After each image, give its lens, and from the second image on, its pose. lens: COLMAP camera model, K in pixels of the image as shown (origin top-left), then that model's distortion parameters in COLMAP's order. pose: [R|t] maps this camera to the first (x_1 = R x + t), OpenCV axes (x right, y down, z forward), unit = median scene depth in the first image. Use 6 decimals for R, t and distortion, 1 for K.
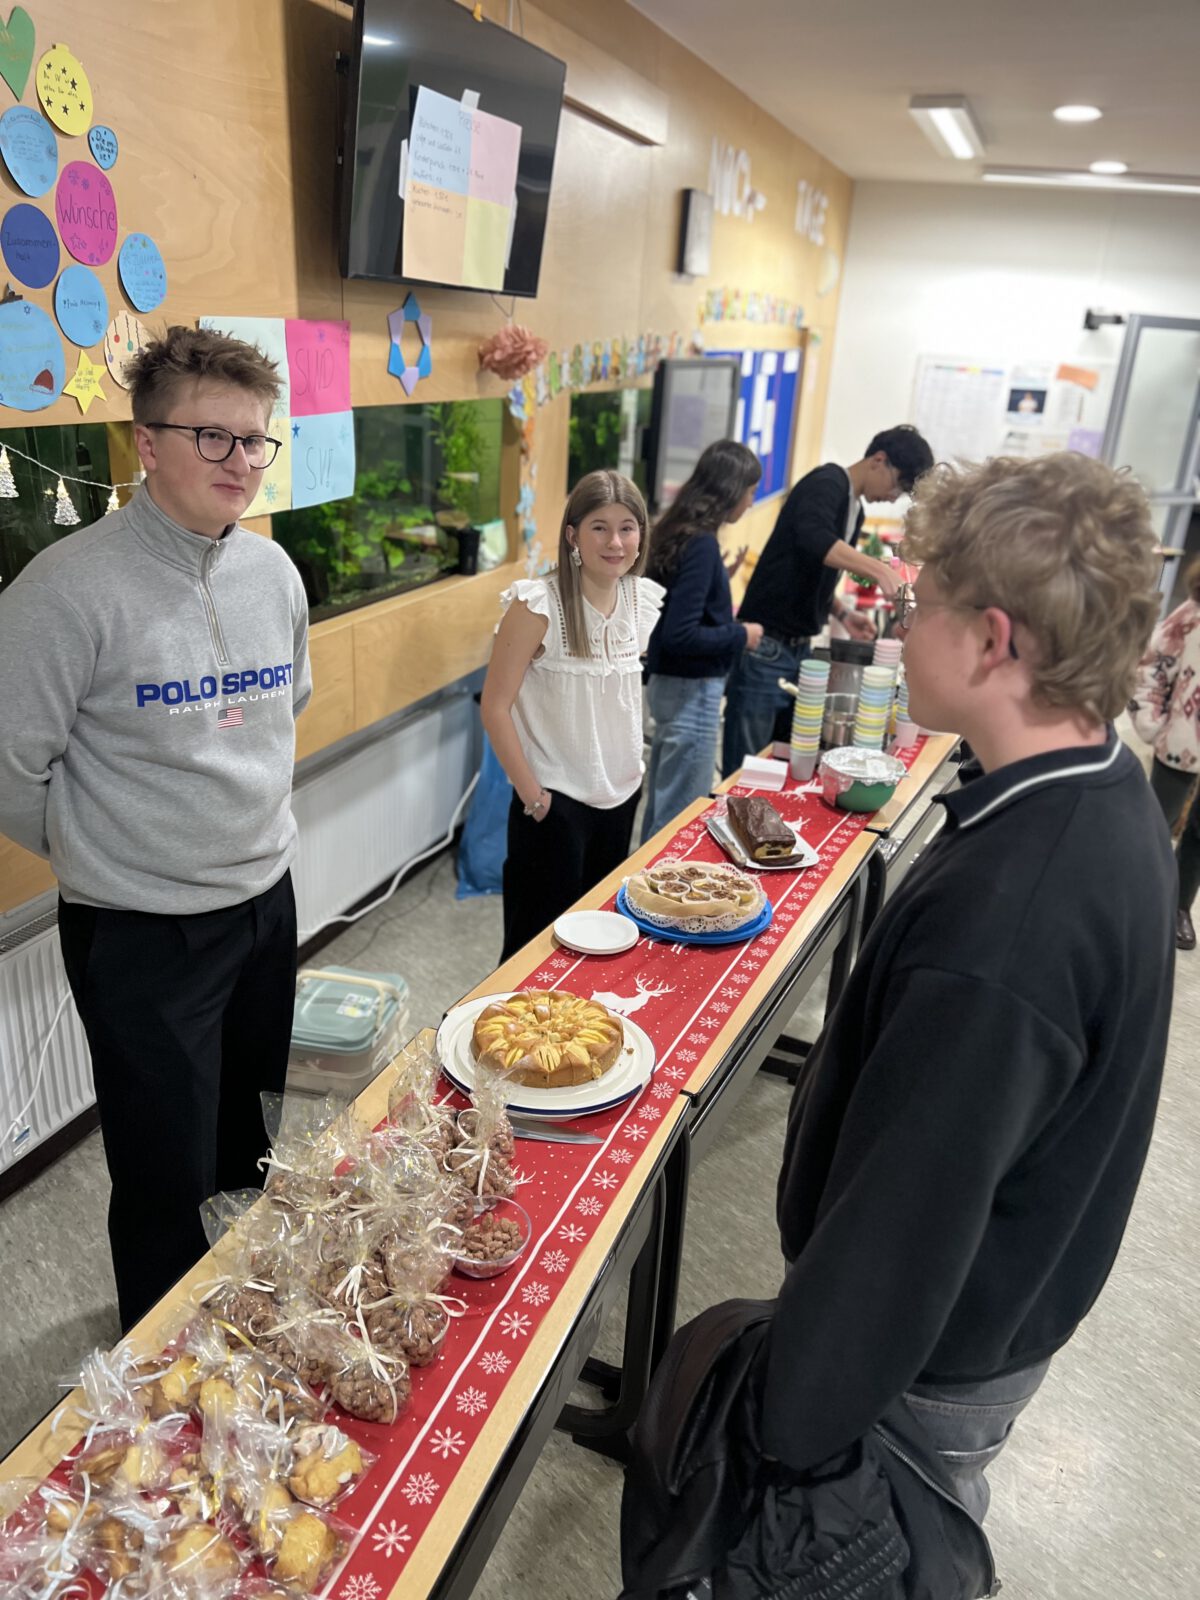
lens RADIAL K [[1175.9, 0, 600.0], [0, 1175.9, 800.0], [0, 0, 1]] dist [0.003466, -0.003425]
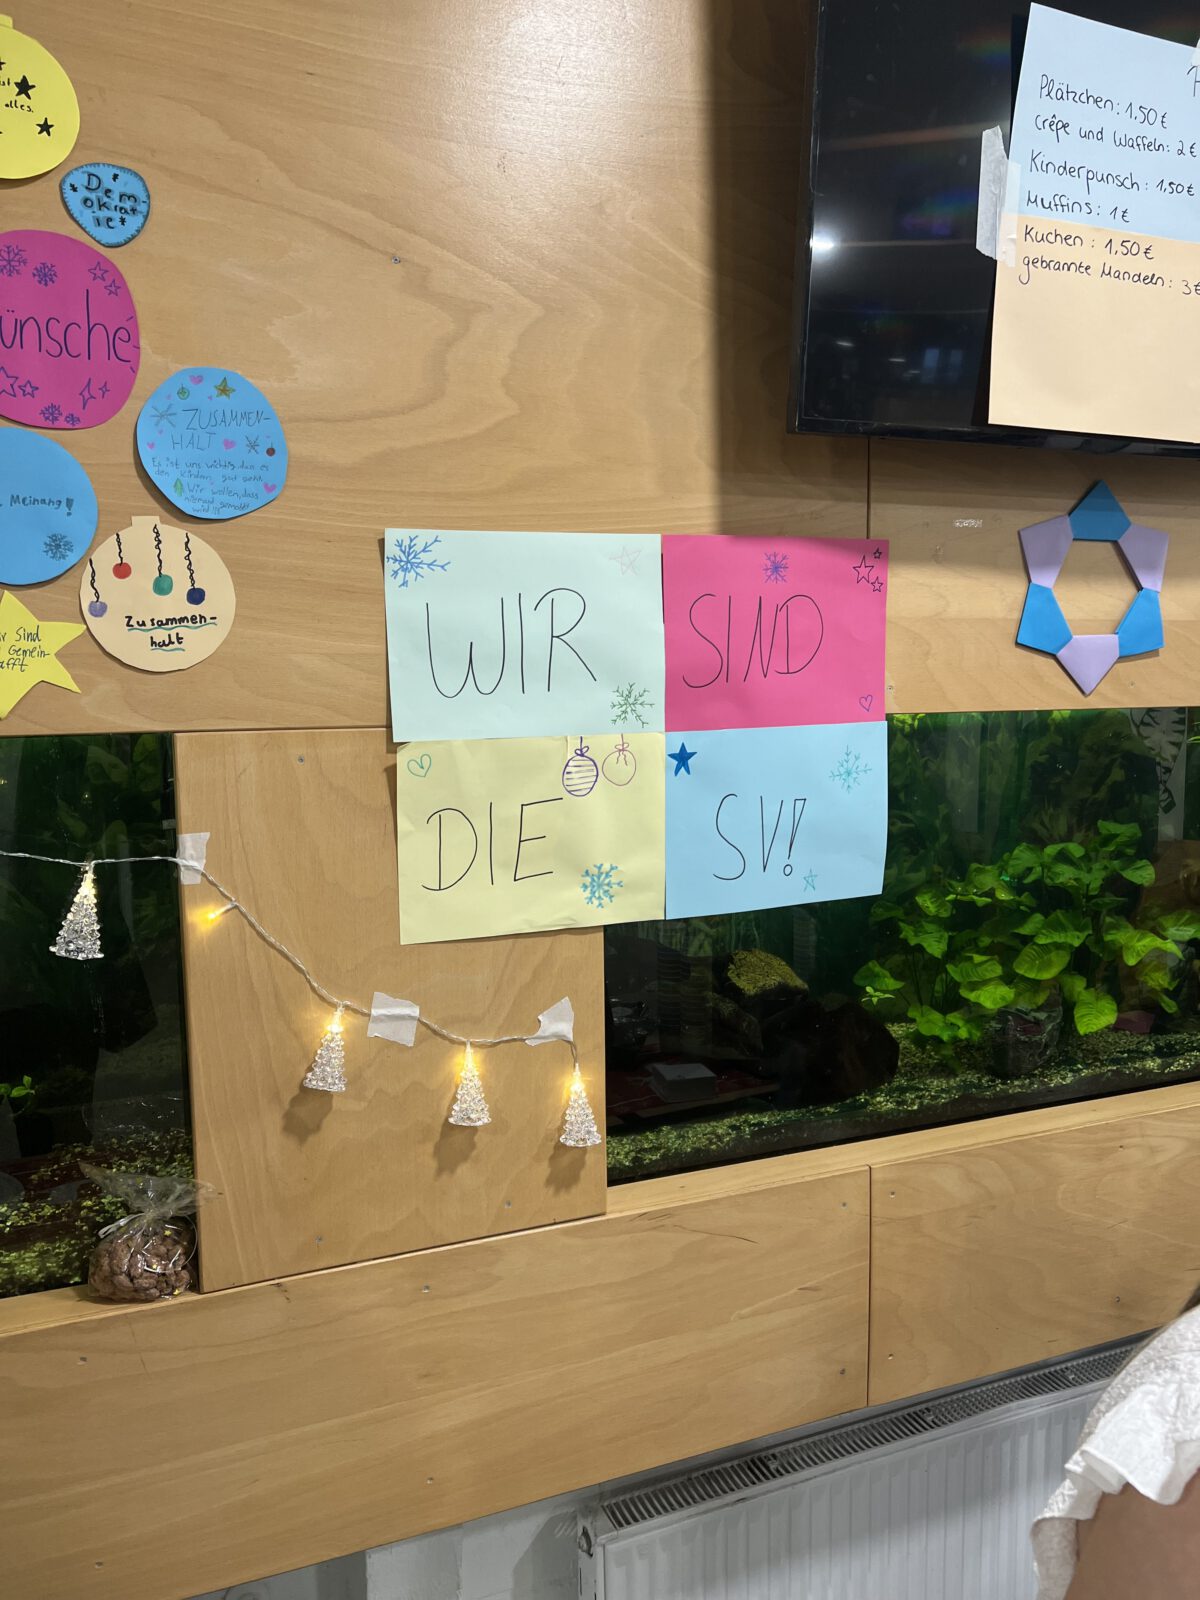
lens RADIAL K [[1175.9, 0, 600.0], [0, 1175.9, 800.0], [0, 0, 1]] dist [0.003466, -0.003425]
pose [[0.667607, 0.027985, -0.743988, 0.069130], [-0.233006, 0.956948, -0.173089, -0.209509], [0.707114, 0.288909, 0.645385, 0.679219]]
